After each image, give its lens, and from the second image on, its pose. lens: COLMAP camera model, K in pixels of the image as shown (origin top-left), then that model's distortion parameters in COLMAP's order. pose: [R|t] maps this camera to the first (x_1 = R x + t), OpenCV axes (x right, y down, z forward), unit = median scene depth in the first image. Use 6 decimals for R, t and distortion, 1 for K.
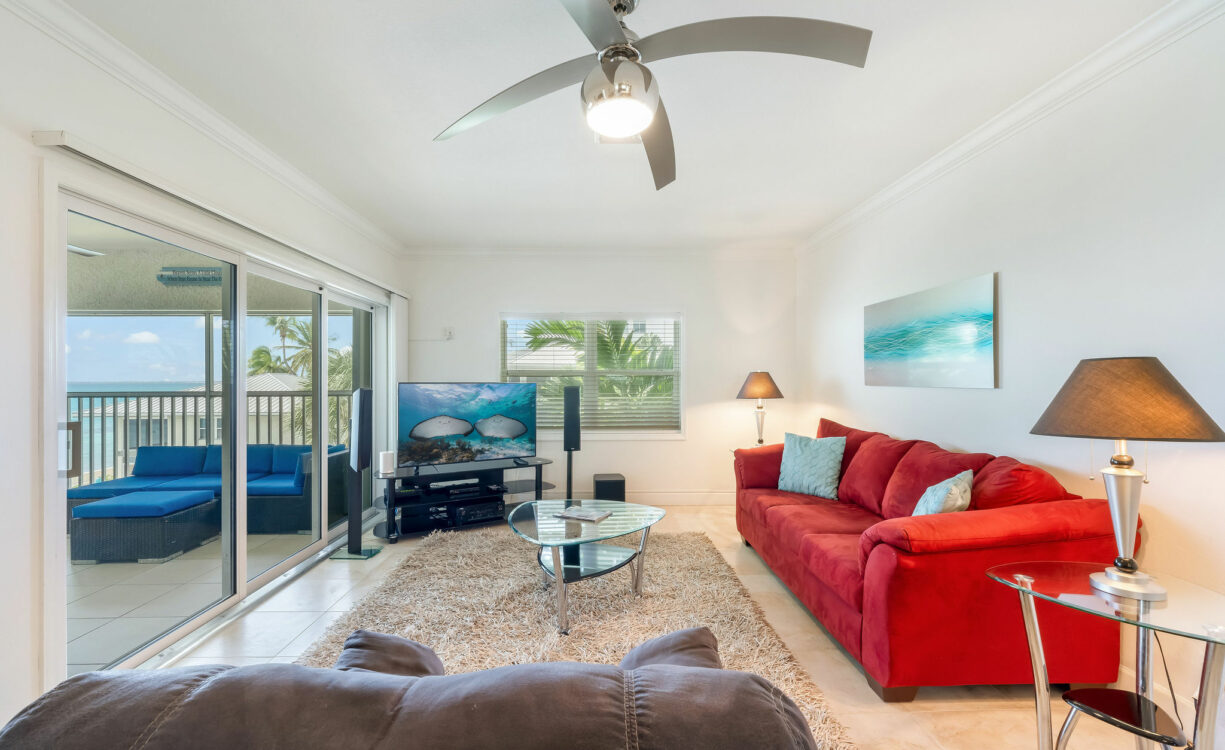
lens RADIAL K [[496.7, 0, 612.5], [0, 496.7, 375.0], [0, 0, 1]] dist [0.002553, -0.000048]
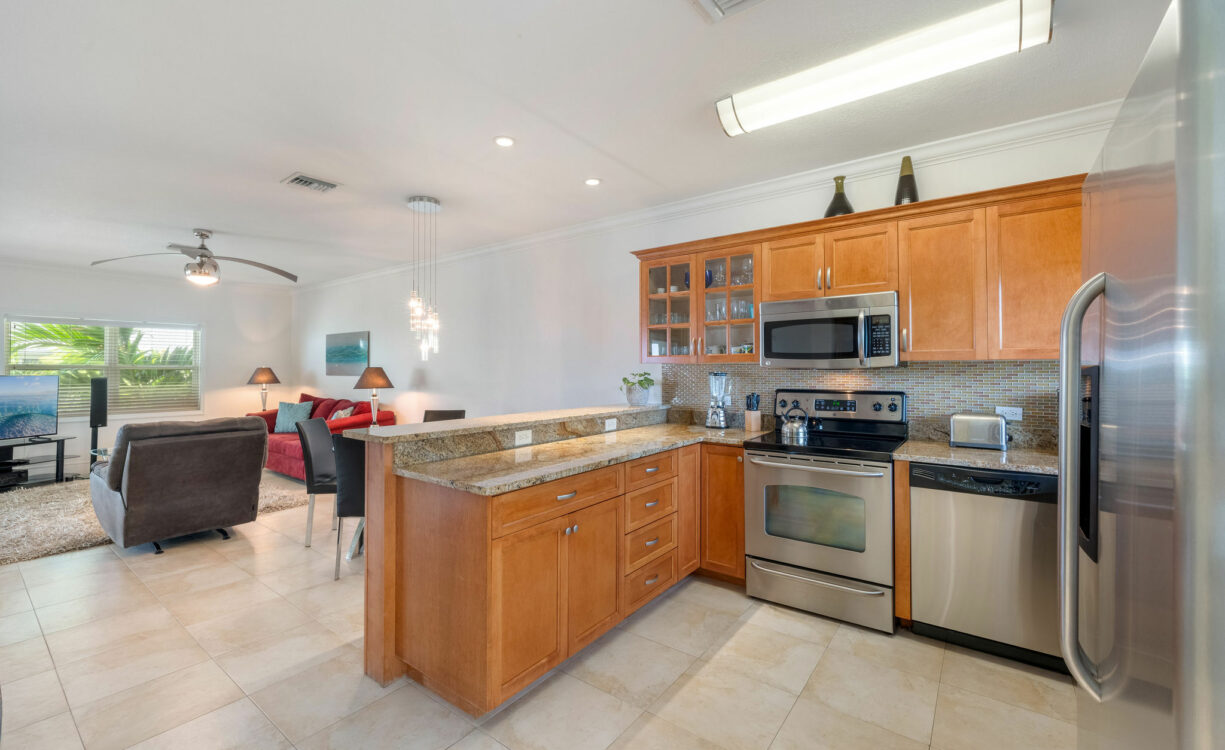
lens RADIAL K [[504.3, 0, 612.3], [0, 504.3, 366.7], [0, 0, 1]] dist [0.001817, 0.000109]
pose [[0.632923, 0.006034, 0.774191, -0.303224], [-0.005784, 0.999979, -0.003064, -0.014428], [-0.774193, -0.002538, 0.632944, -1.080265]]
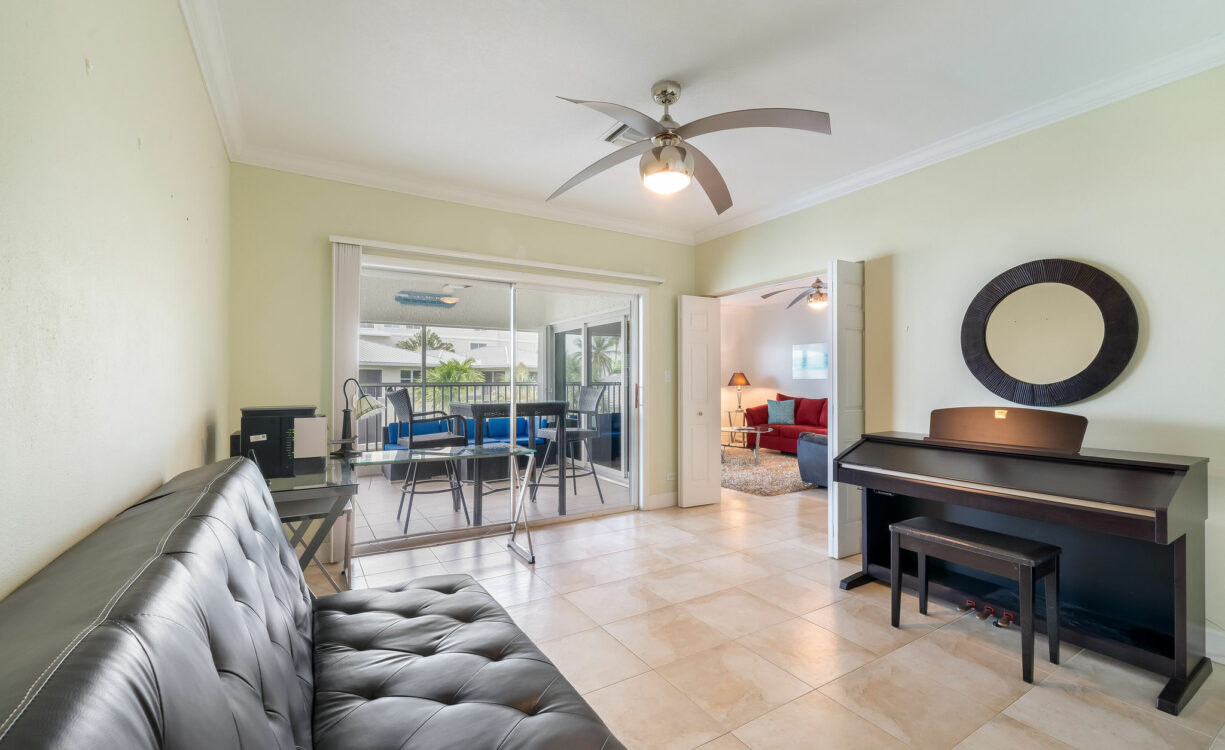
lens RADIAL K [[496.7, 0, 612.5], [0, 496.7, 375.0], [0, 0, 1]] dist [0.002553, -0.000048]
pose [[0.883500, 0.012702, 0.468258, -1.295636], [-0.007904, 0.999894, -0.012209, 0.038930], [-0.468364, 0.007086, 0.883507, -0.637212]]
